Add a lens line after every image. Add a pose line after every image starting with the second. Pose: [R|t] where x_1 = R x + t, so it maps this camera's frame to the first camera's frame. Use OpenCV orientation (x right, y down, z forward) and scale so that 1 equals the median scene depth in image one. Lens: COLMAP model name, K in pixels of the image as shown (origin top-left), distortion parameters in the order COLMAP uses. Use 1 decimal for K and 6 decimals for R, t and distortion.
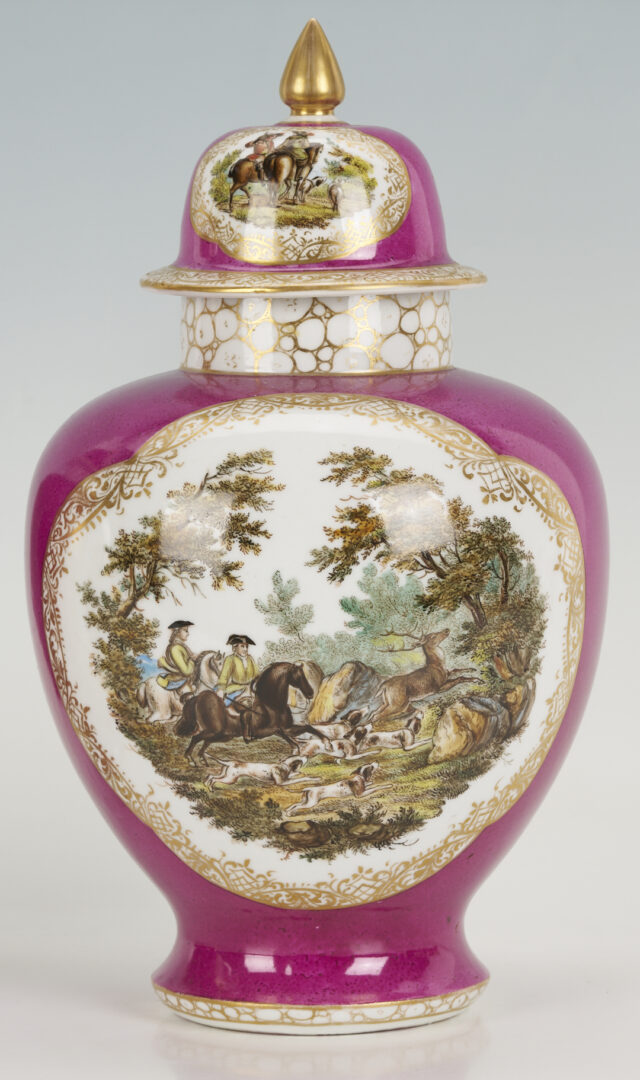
lens RADIAL K [[4697.7, 0, 320.0], [0, 4697.7, 540.0], [0, 0, 1]] dist [-0.057149, -0.210398]
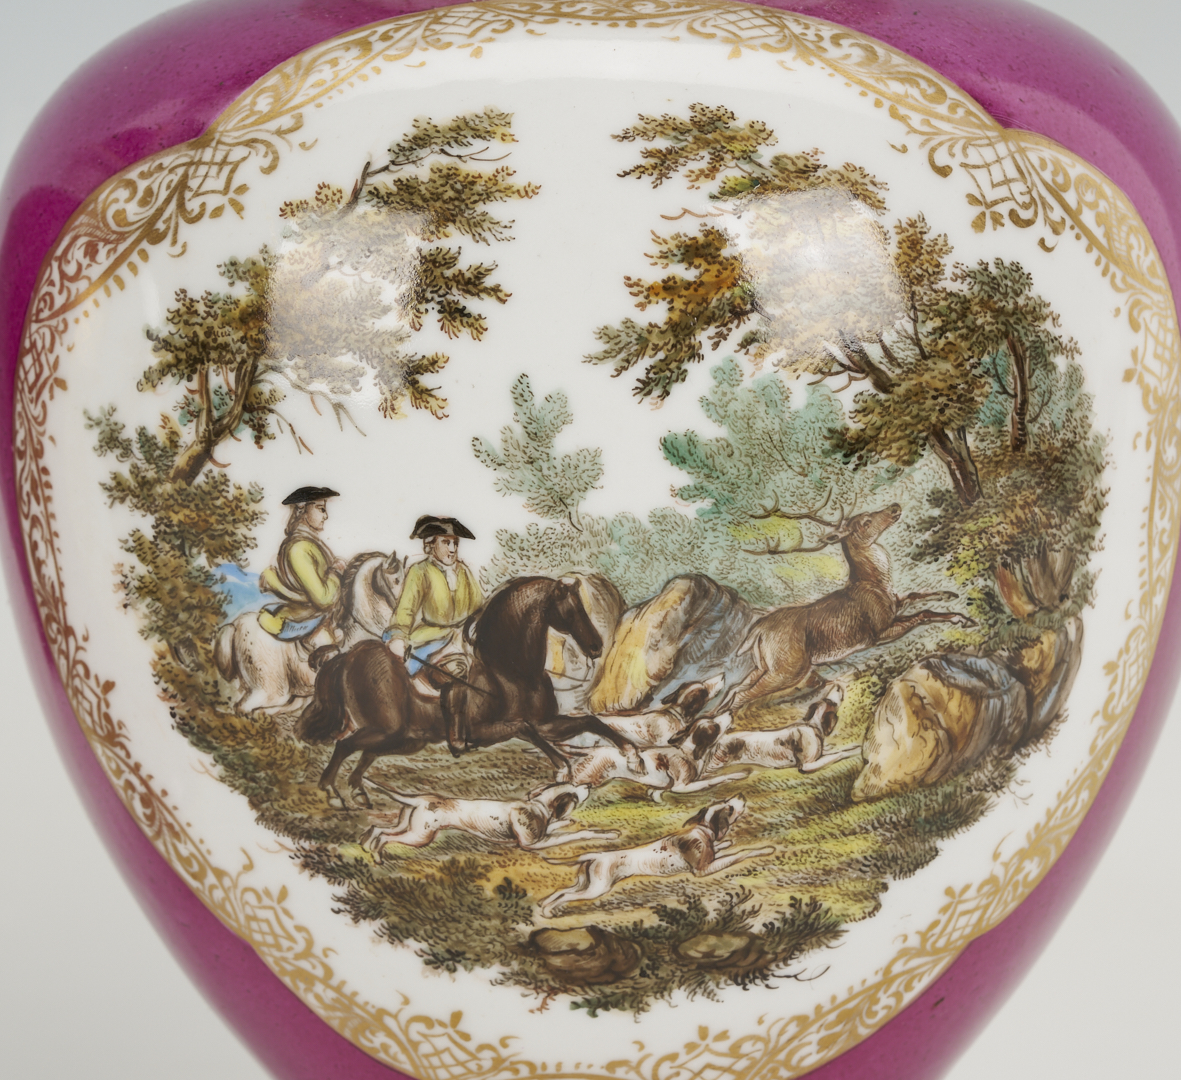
lens RADIAL K [[6460.1, 0, 590.5], [0, 6460.1, 540.0], [0, 0, 1]] dist [-0.088360, -7.886543]
pose [[0.999981, -0.001005, 0.006102, -0.006282], [0.001027, 0.999993, -0.003646, 0.024465], [-0.006098, 0.003652, 0.999975, 0.371888]]
